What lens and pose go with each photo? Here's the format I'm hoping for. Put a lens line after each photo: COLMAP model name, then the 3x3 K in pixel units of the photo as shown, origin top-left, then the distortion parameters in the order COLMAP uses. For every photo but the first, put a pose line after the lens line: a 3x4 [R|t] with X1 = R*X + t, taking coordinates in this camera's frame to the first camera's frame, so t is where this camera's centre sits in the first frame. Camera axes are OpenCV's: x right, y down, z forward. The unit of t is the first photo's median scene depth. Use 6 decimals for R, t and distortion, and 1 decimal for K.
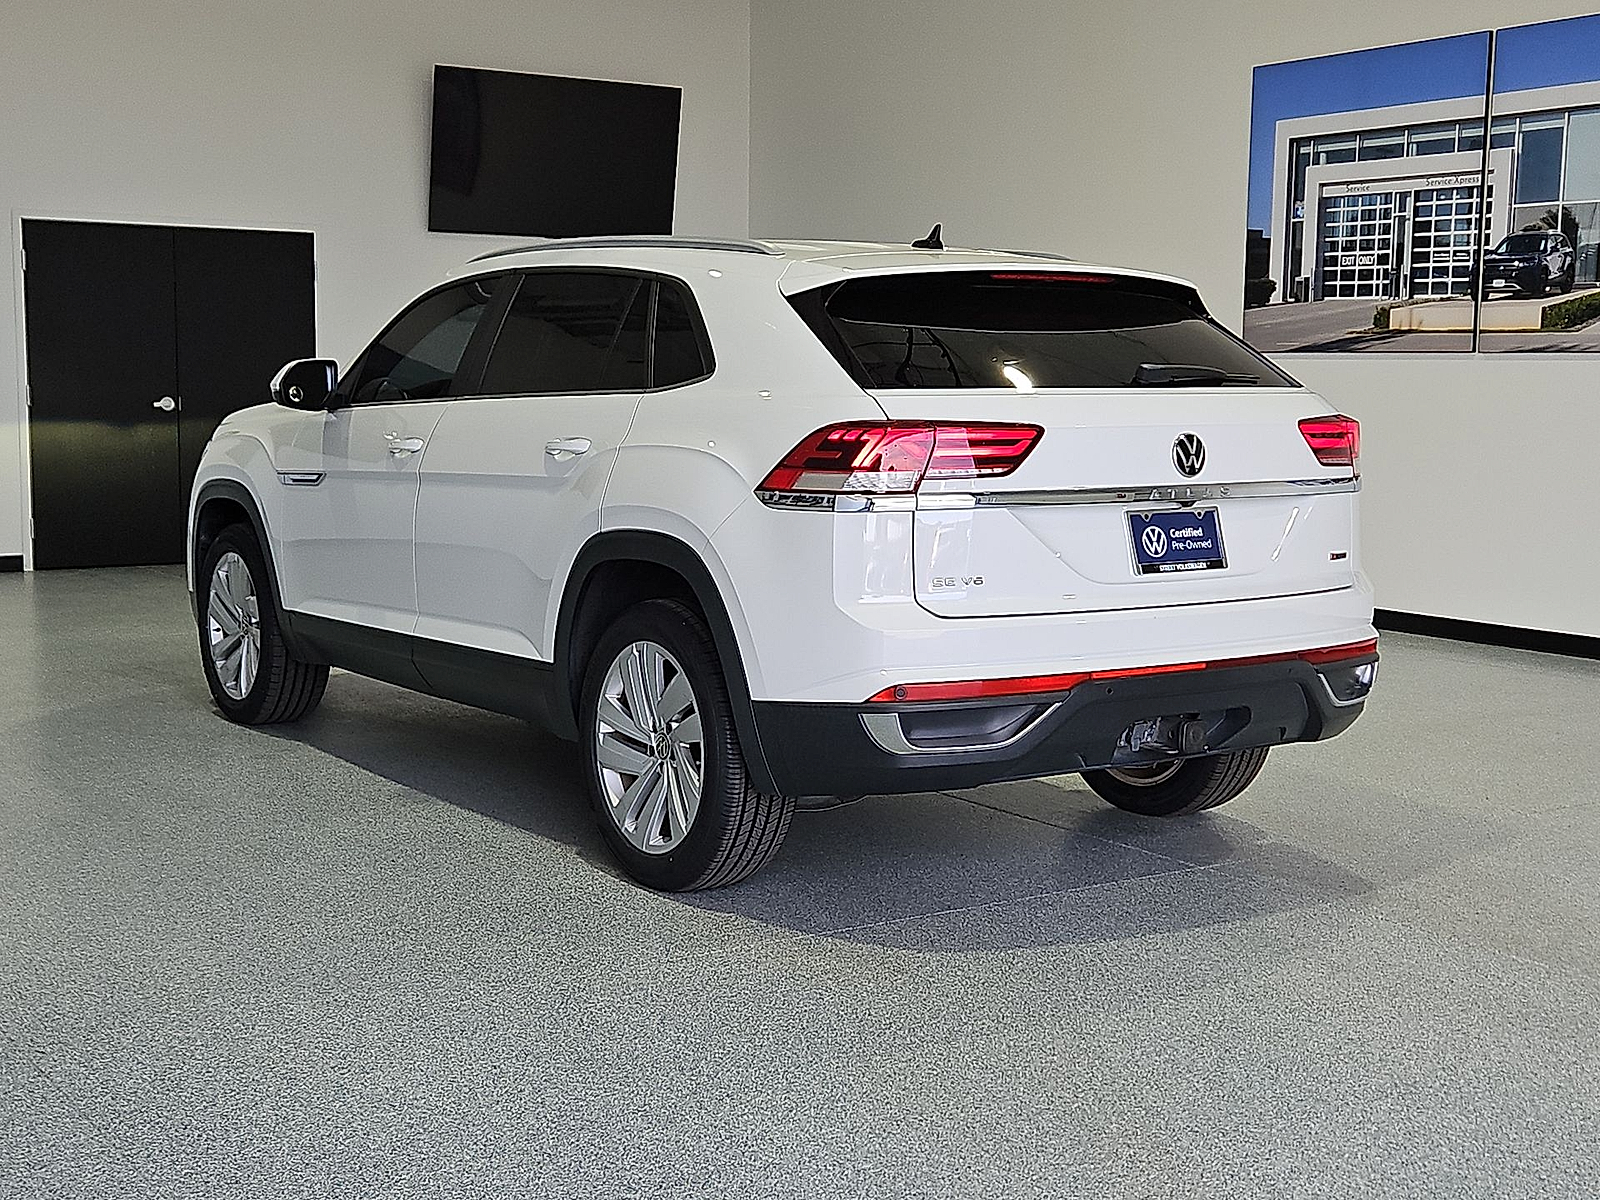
lens RADIAL K [[2047.1, 0, 707.3], [0, 2047.1, 657.9], [0, 0, 1]] dist [0.101566, -0.221967]
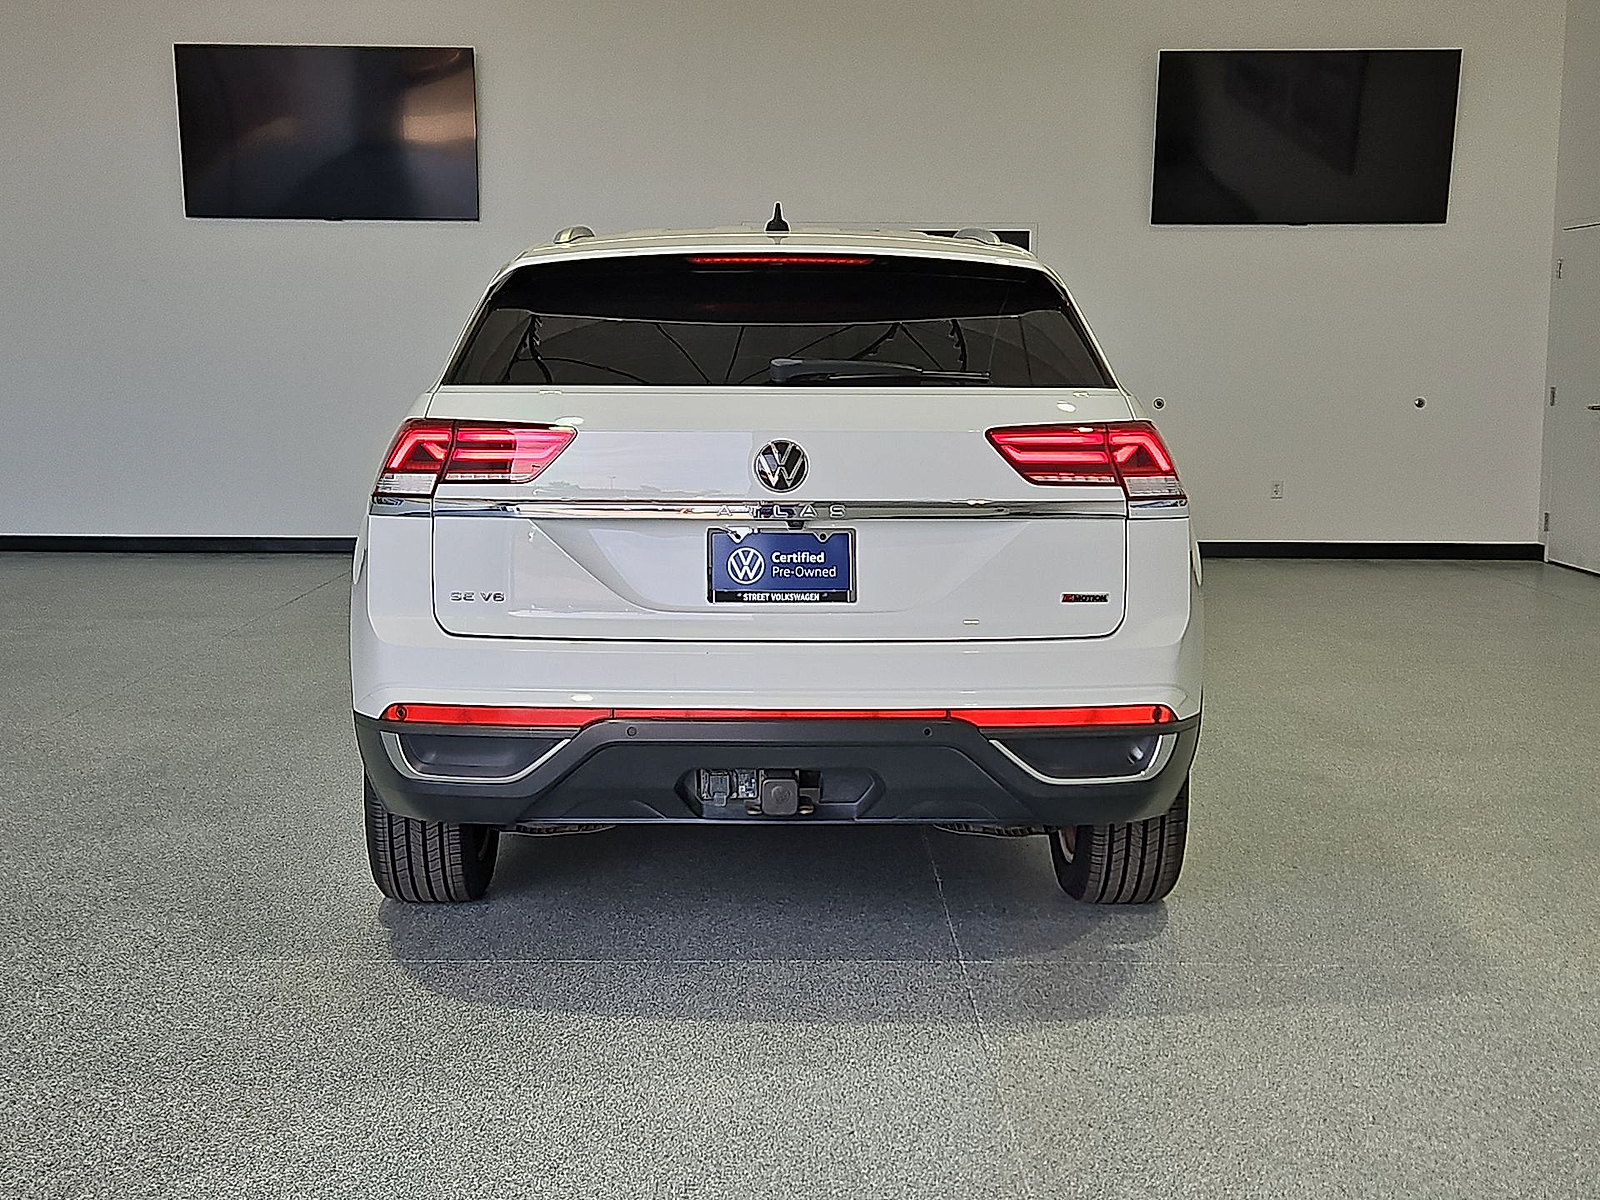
lens RADIAL K [[2047.1, 0, 707.3], [0, 2047.1, 657.9], [0, 0, 1]] dist [0.101566, -0.221967]
pose [[0.834959, 0.073417, -0.545392, 0.667754], [-0.075114, 0.996990, 0.019213, -0.033094], [0.545161, 0.024925, 0.837961, 0.273947]]
